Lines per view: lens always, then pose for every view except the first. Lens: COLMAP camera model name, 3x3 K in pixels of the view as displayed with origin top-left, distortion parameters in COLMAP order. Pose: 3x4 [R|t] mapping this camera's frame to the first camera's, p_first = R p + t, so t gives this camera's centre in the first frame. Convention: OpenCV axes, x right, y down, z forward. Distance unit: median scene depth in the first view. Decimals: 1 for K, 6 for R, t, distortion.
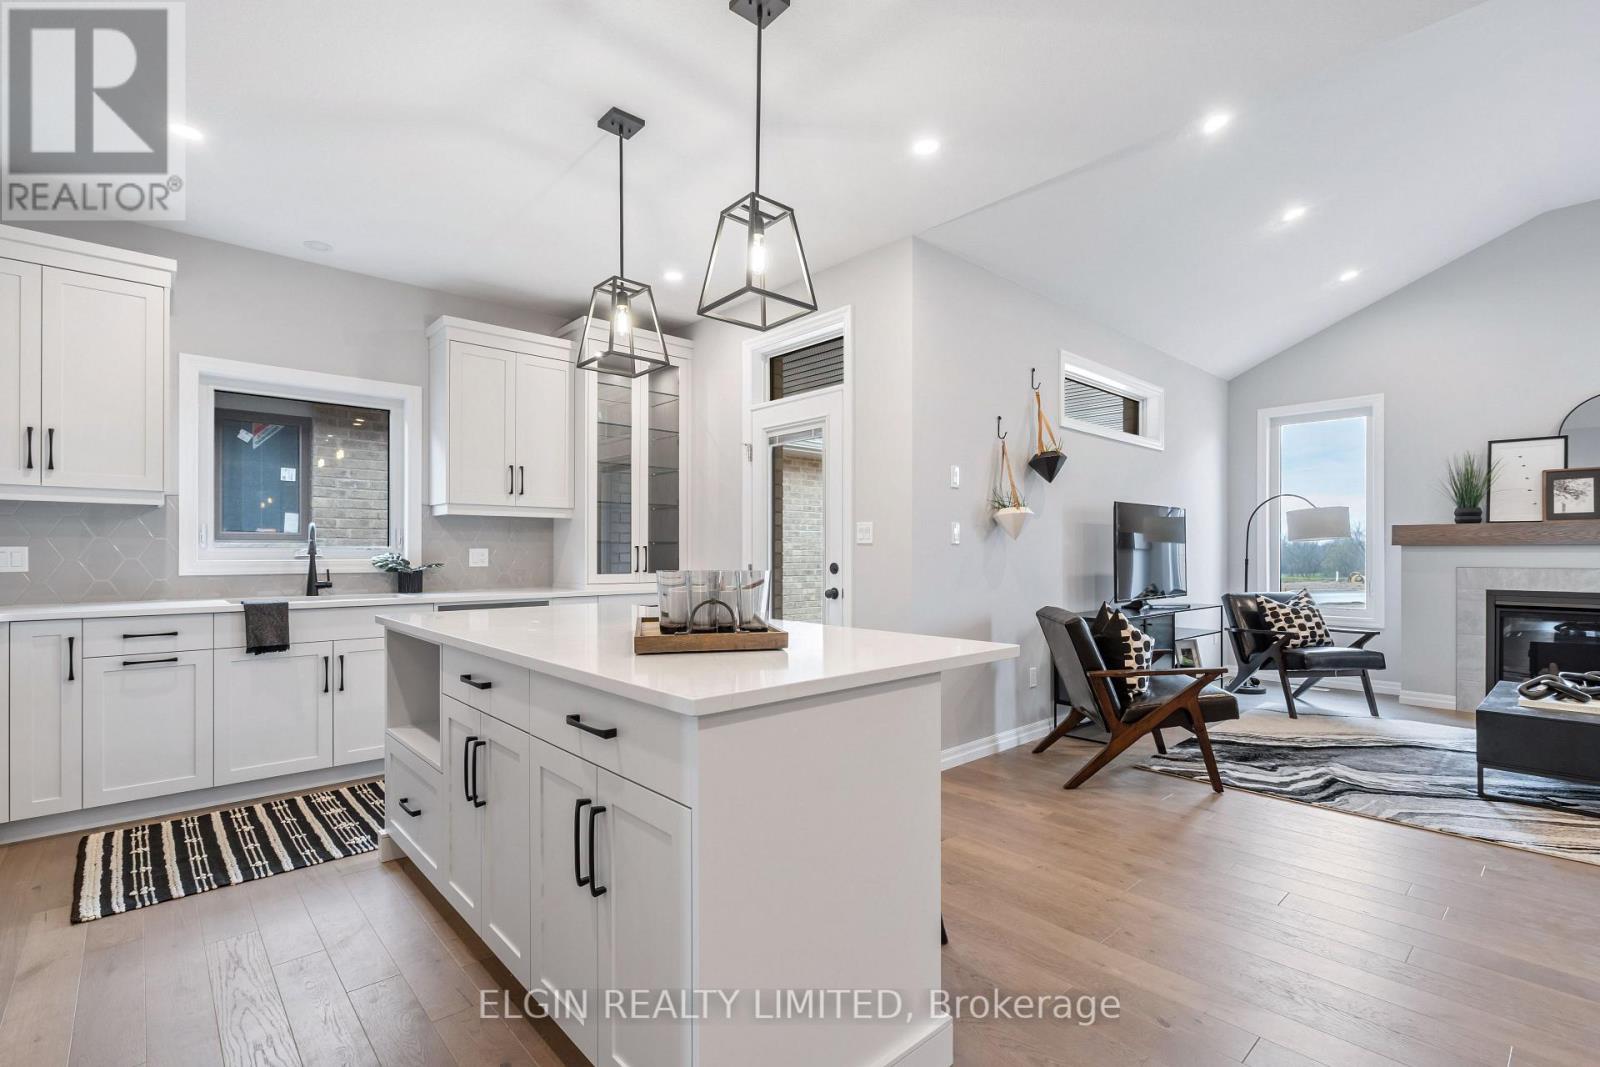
lens RADIAL K [[730.3, 0, 804.8], [0, 730.3, 551.1], [0, 0, 1]] dist [-0.008021, 0.002208]
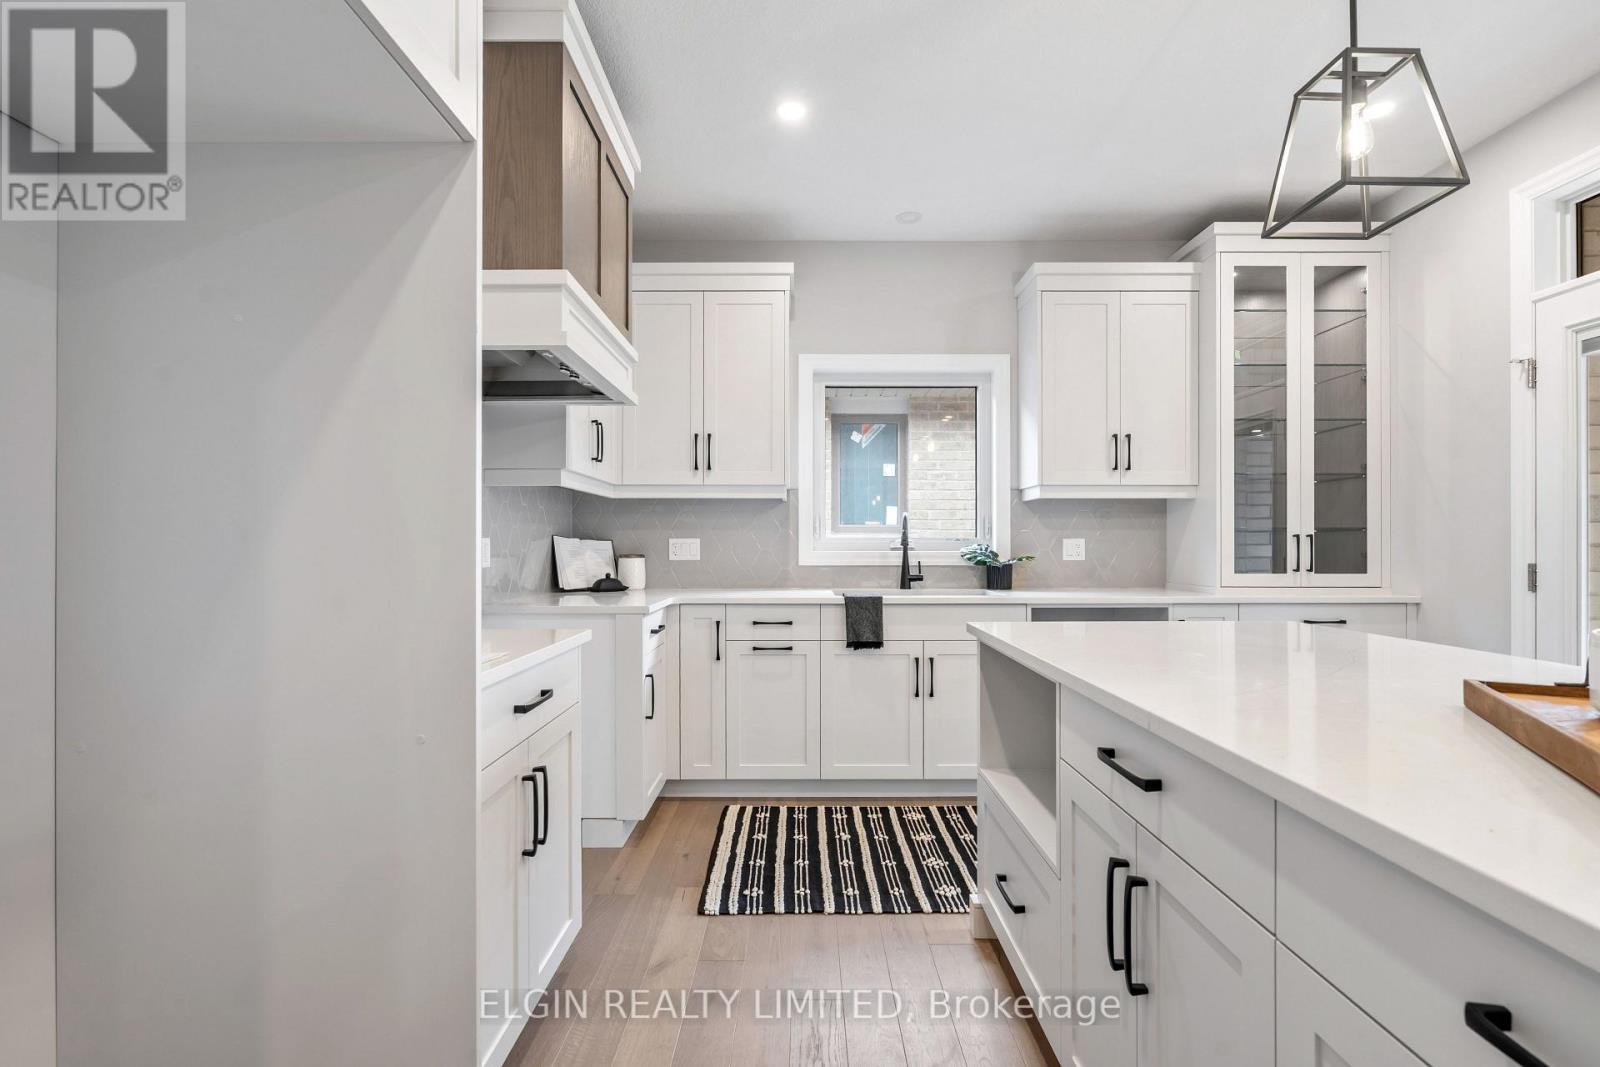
lens RADIAL K [[746.7, 0, 807.9], [0, 746.7, 539.1], [0, 0, 1]] dist [0.015718, -0.000025]
pose [[0.741931, -0.004407, -0.670462, -0.112432], [0.000549, 0.999982, -0.005965, 0.001721], [0.670476, 0.004057, 0.741920, 0.184042]]
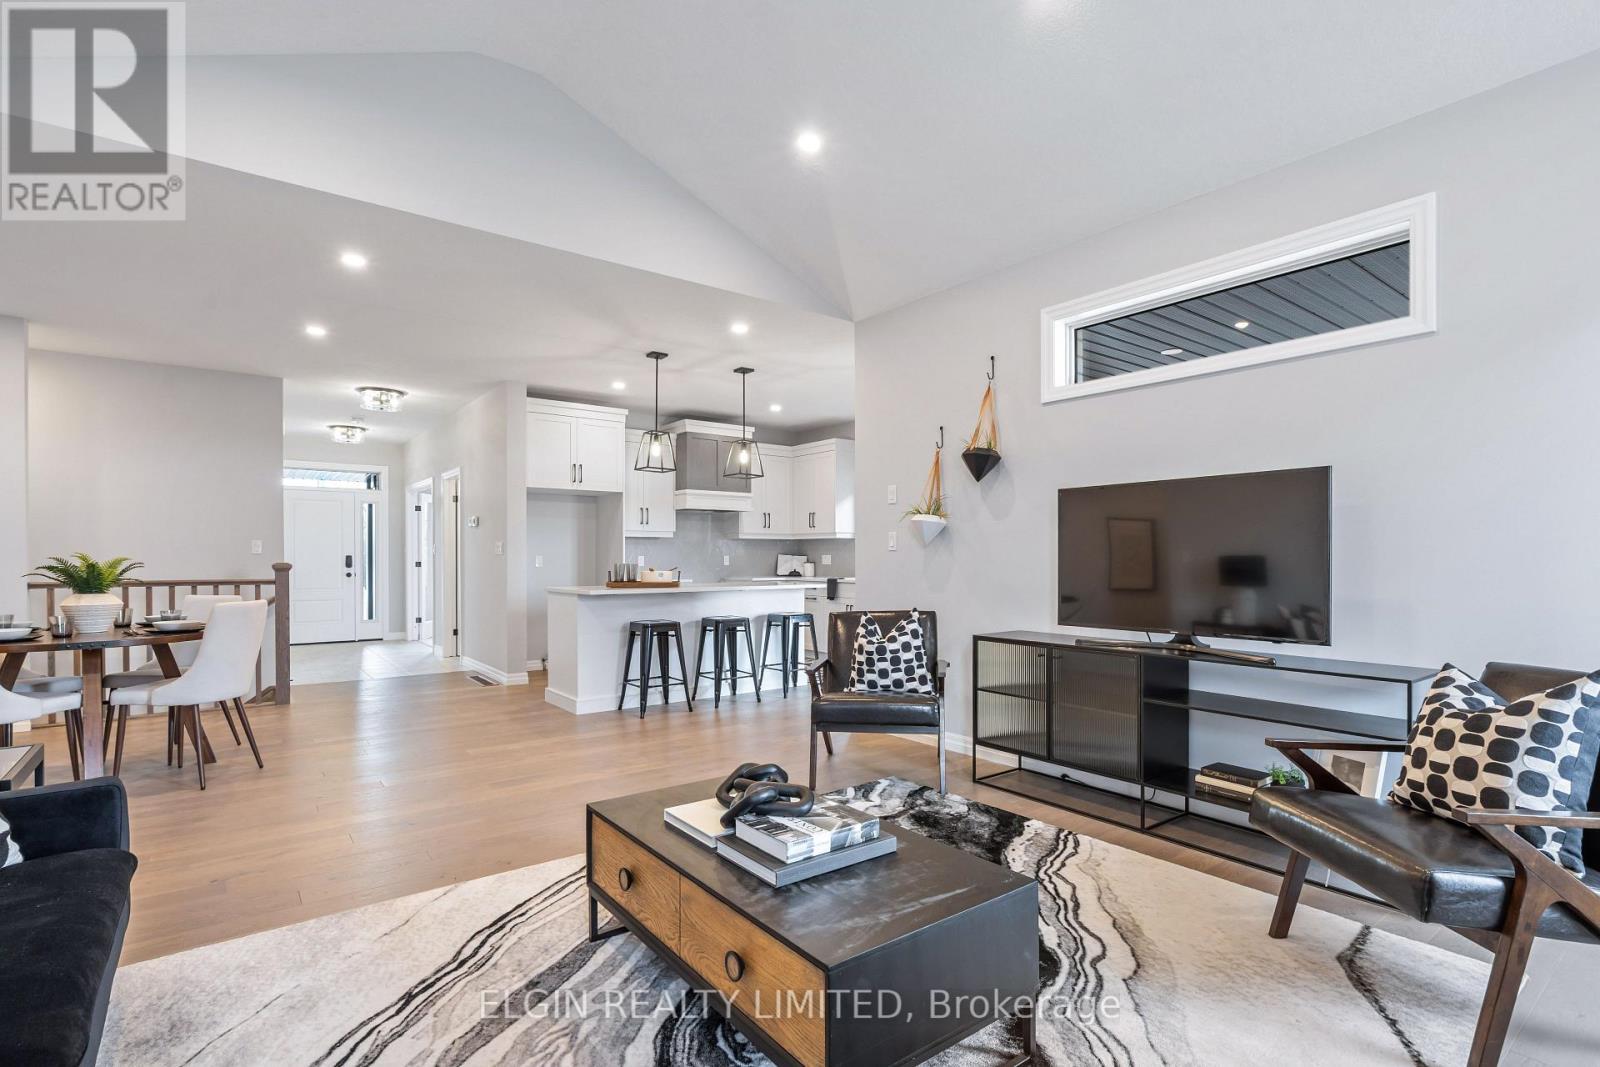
lens RADIAL K [[762.0, 0, 814.5], [0, 762.0, 556.6], [0, 0, 1]] dist [0.001101, -0.000904]
pose [[-0.075430, -0.000738, -0.997151, 1.414123], [0.003010, 0.999995, -0.000968, 0.001679], [0.997147, -0.003074, -0.075427, 0.931520]]
